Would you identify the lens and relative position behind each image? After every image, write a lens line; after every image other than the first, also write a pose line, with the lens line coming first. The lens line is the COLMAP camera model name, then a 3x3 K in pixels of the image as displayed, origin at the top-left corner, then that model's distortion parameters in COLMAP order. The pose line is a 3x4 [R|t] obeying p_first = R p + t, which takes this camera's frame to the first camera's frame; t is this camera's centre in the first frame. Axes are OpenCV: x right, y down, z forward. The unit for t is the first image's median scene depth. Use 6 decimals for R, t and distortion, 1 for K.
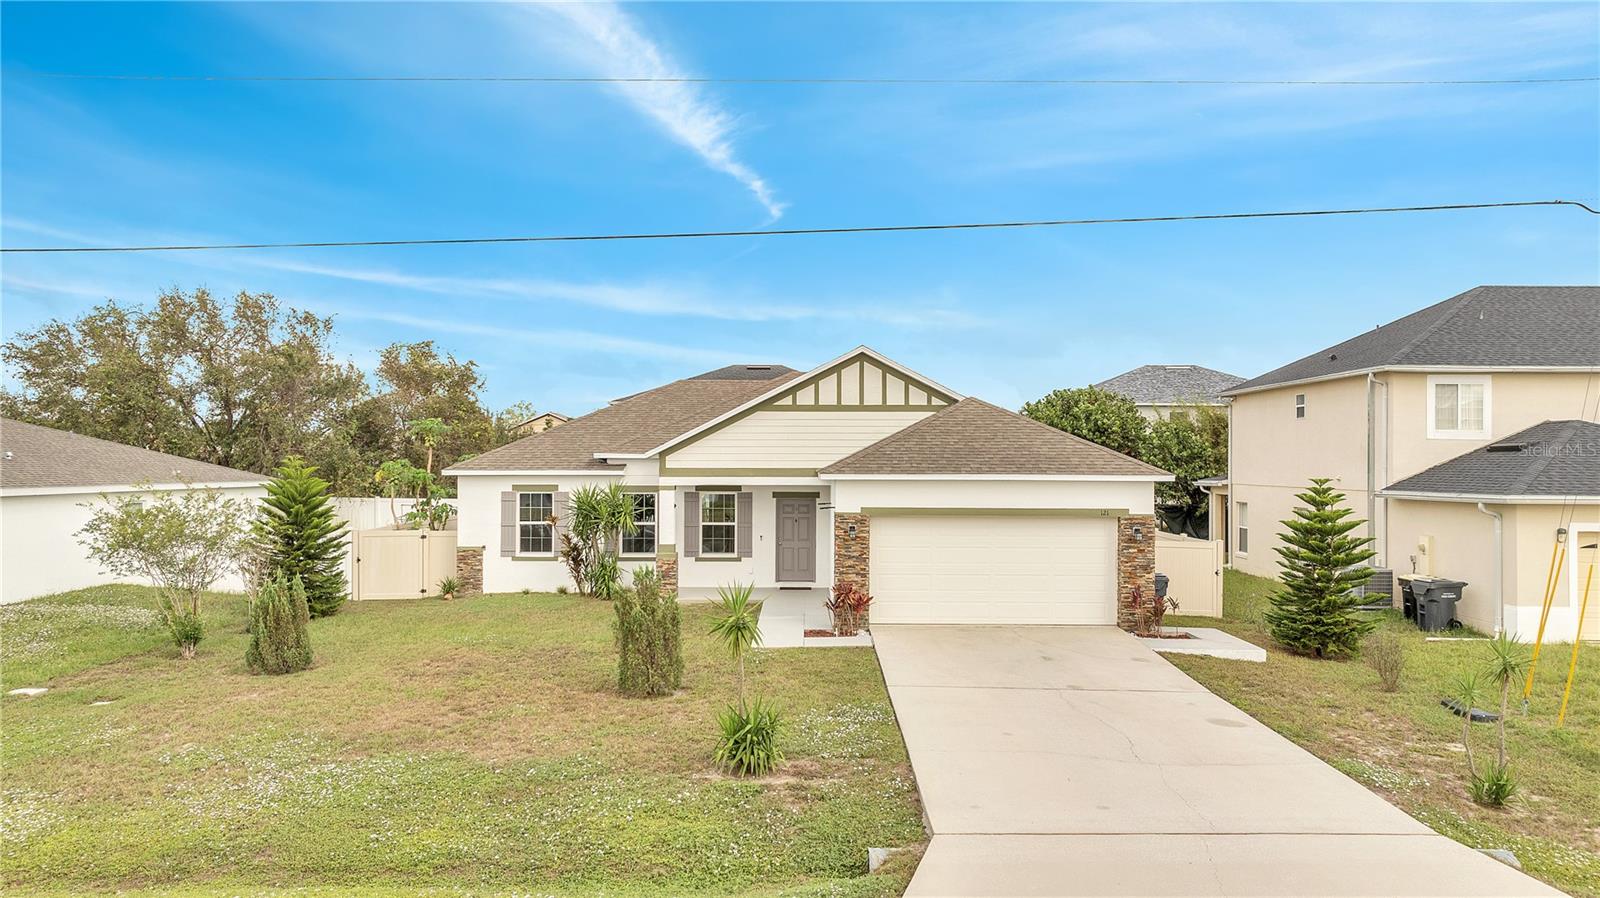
lens RADIAL K [[1126.4, 0, 820.2], [0, 1126.4, 454.8], [0, 0, 1]] dist [-0.025471, 0.019327]
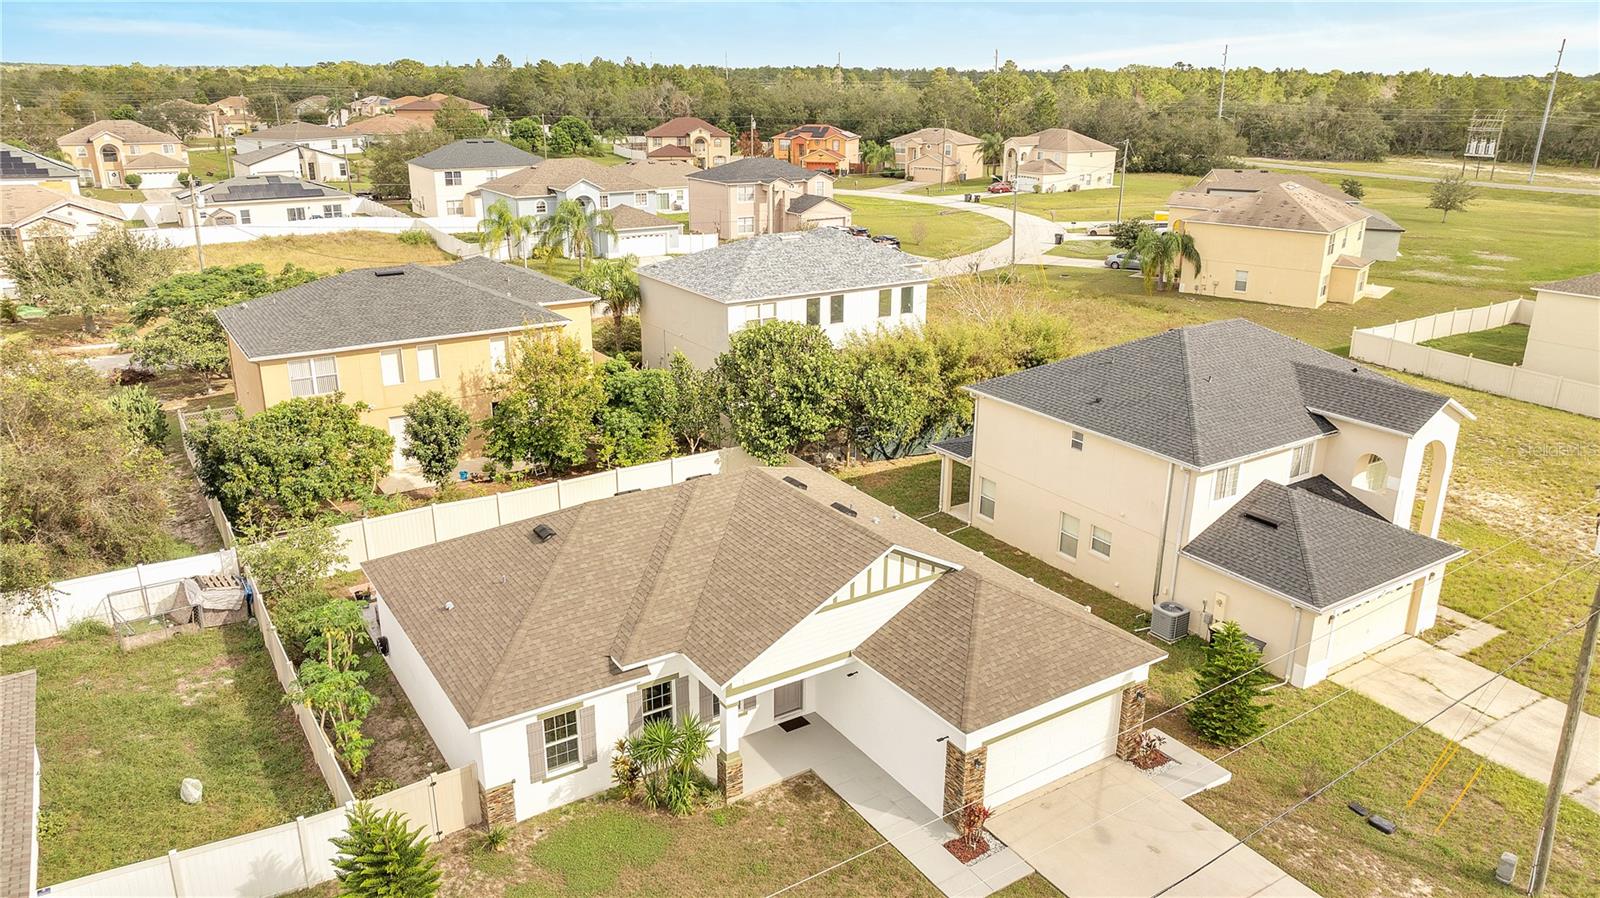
lens RADIAL K [[1126.4, 0, 801.6], [0, 1126.4, 444.5], [0, 0, 1]] dist [-0.025471, 0.019327]
pose [[0.842116, -0.165099, 0.513404, -0.574649], [-0.006176, 0.948973, 0.315298, -0.524978], [-0.539262, -0.268688, 0.798125, 0.202108]]
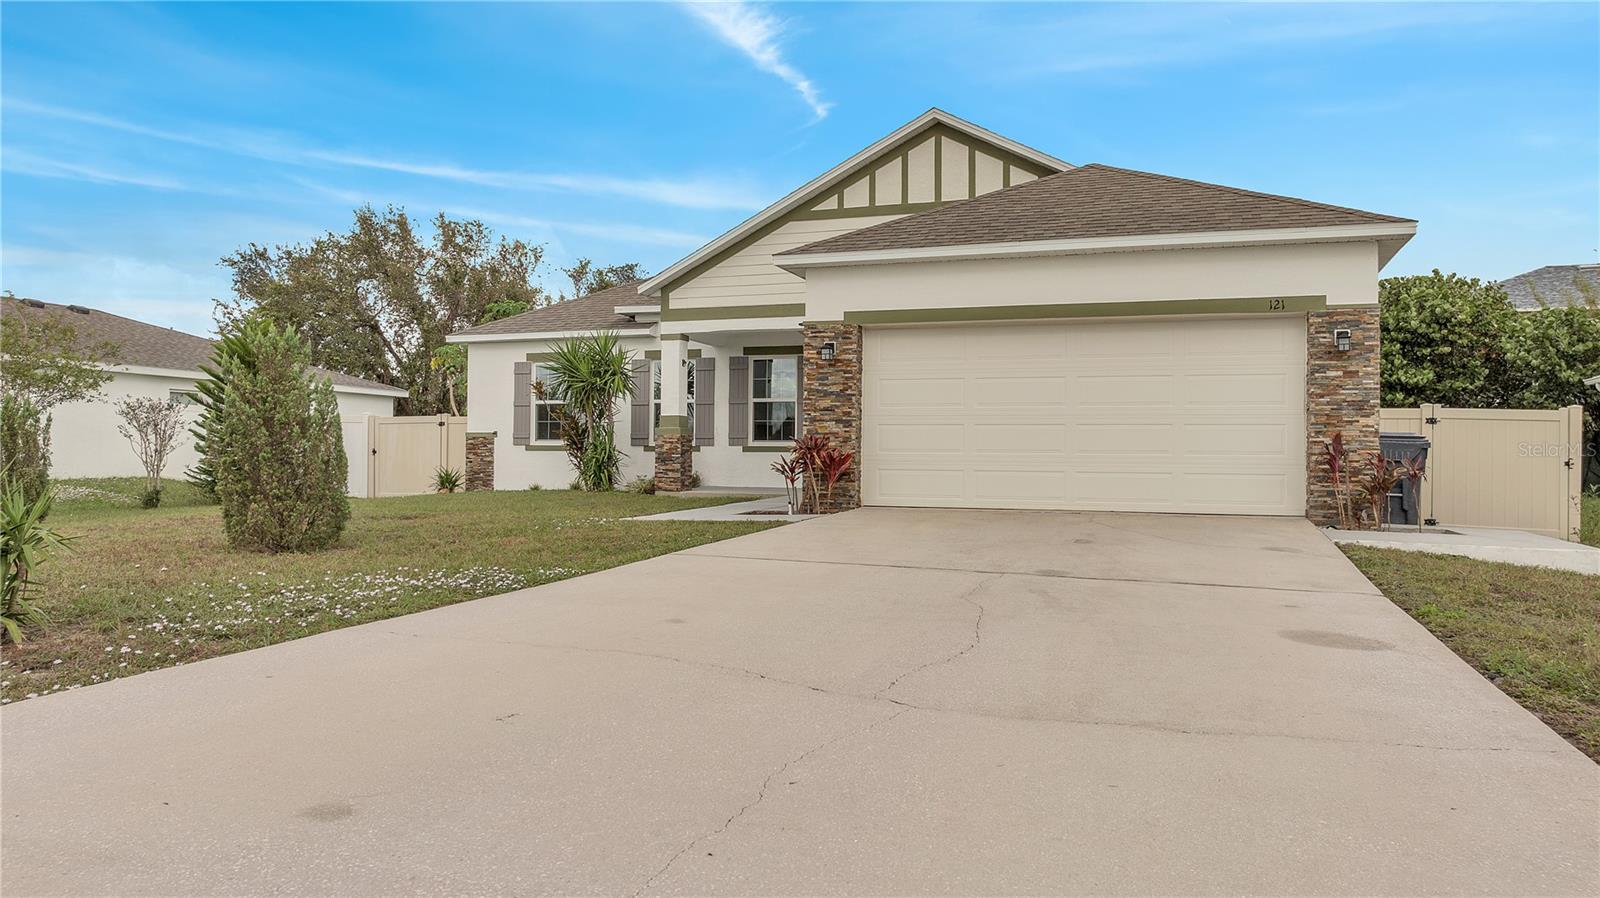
lens RADIAL K [[1126.4, 0, 814.4], [0, 1126.4, 451.8], [0, 0, 1]] dist [-0.025471, 0.019327]
pose [[0.943088, 0.001986, -0.332536, 0.187777], [-0.003453, 0.999987, -0.003820, 0.104875], [0.332524, 0.004751, 0.943083, 0.355166]]
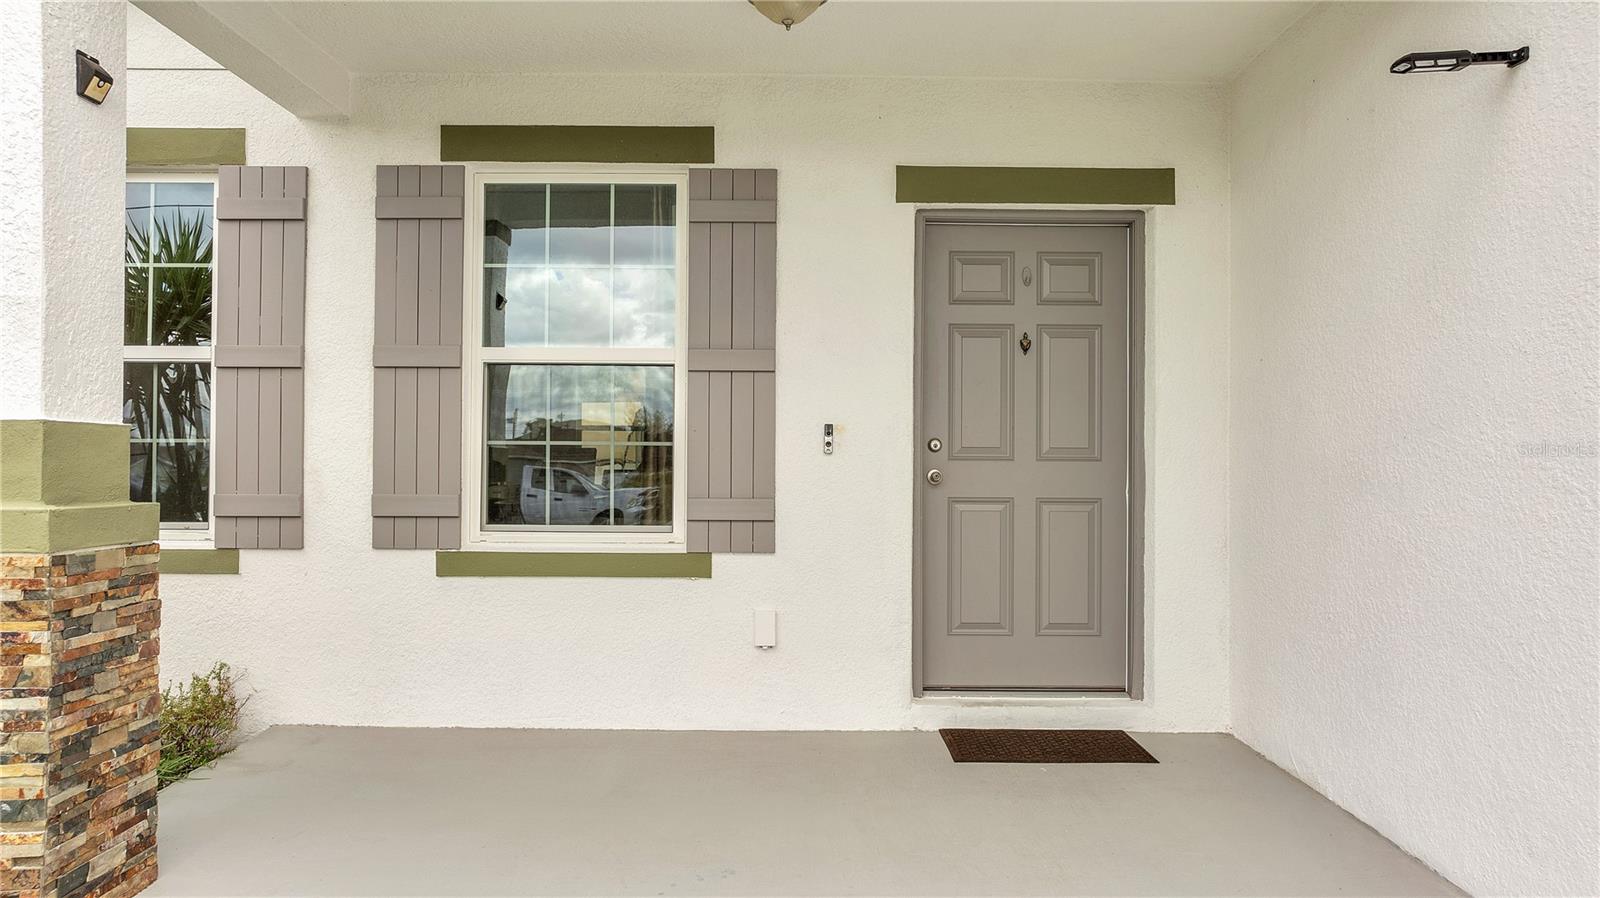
lens RADIAL K [[1126.4, 0, 808.7], [0, 1126.4, 441.9], [0, 0, 1]] dist [-0.025471, 0.019327]
pose [[0.999738, 0.001283, -0.022859, -0.055837], [-0.001239, 0.999997, 0.001934, 0.079975], [0.022861, -0.001905, 0.999737, 0.897278]]
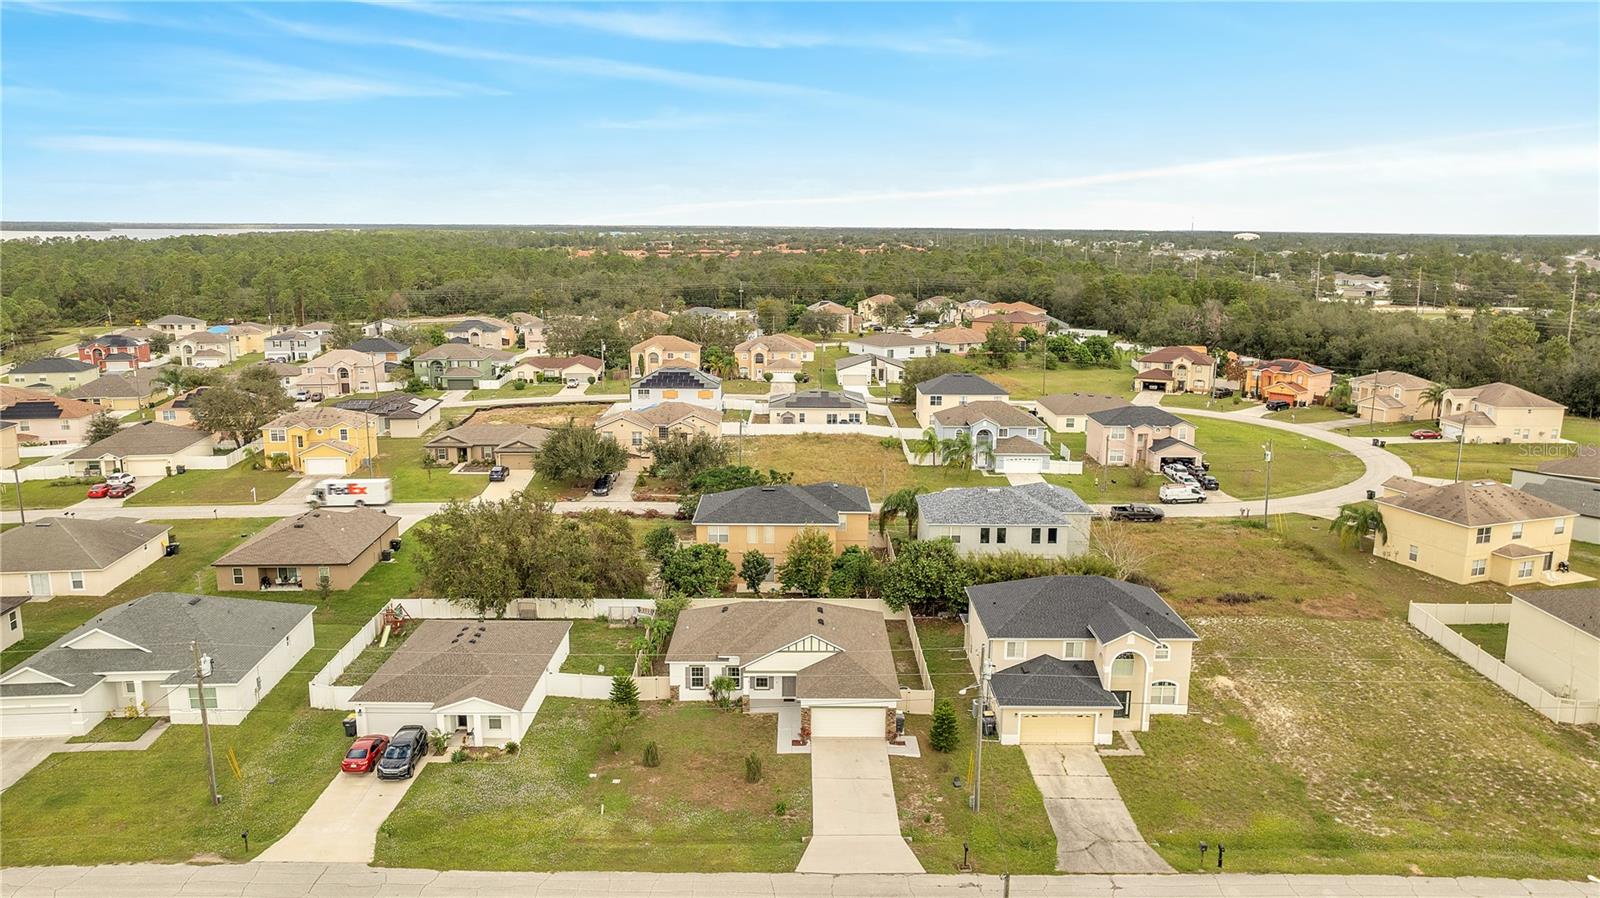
lens RADIAL K [[1126.4, 0, 804.6], [0, 1126.4, 445.3], [0, 0, 1]] dist [-0.025471, 0.019327]
pose [[0.999973, 0.006549, -0.003324, 0.025576], [-0.005796, 0.981647, 0.190620, -1.142145], [0.004512, -0.190595, 0.981658, -1.812354]]
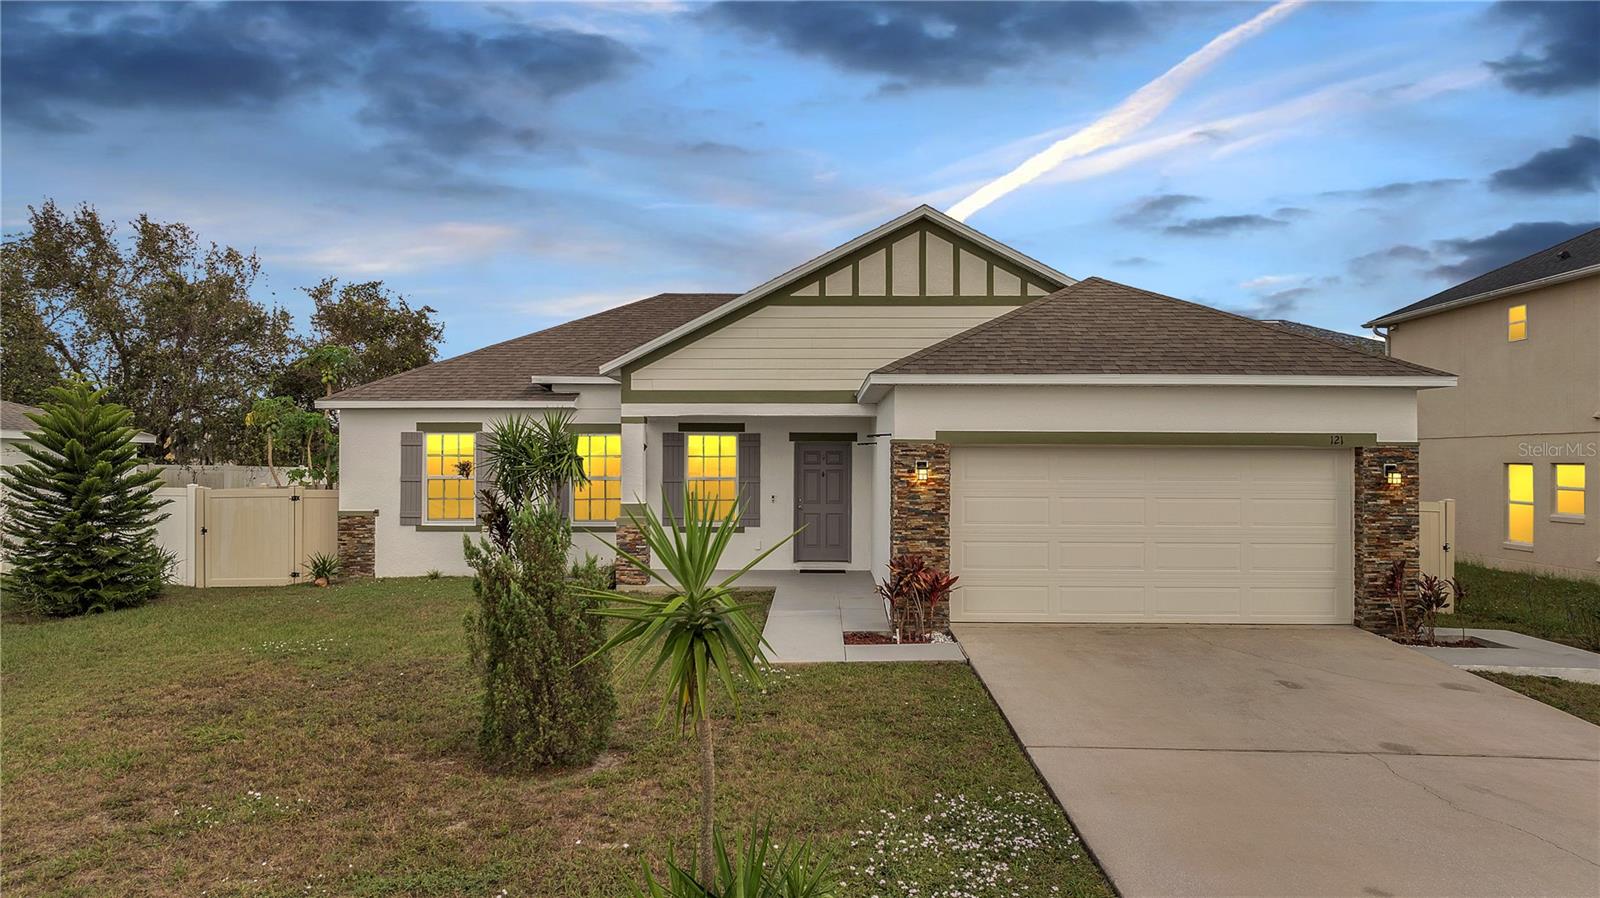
lens RADIAL K [[1126.4, 0, 822.7], [0, 1126.4, 453.5], [0, 0, 1]] dist [-0.025471, 0.019327]
pose [[0.999949, 0.000217, -0.010085, -0.015977], [-0.000226, 1.000000, -0.000857, 0.049947], [0.010085, 0.000859, 0.999949, 0.328356]]
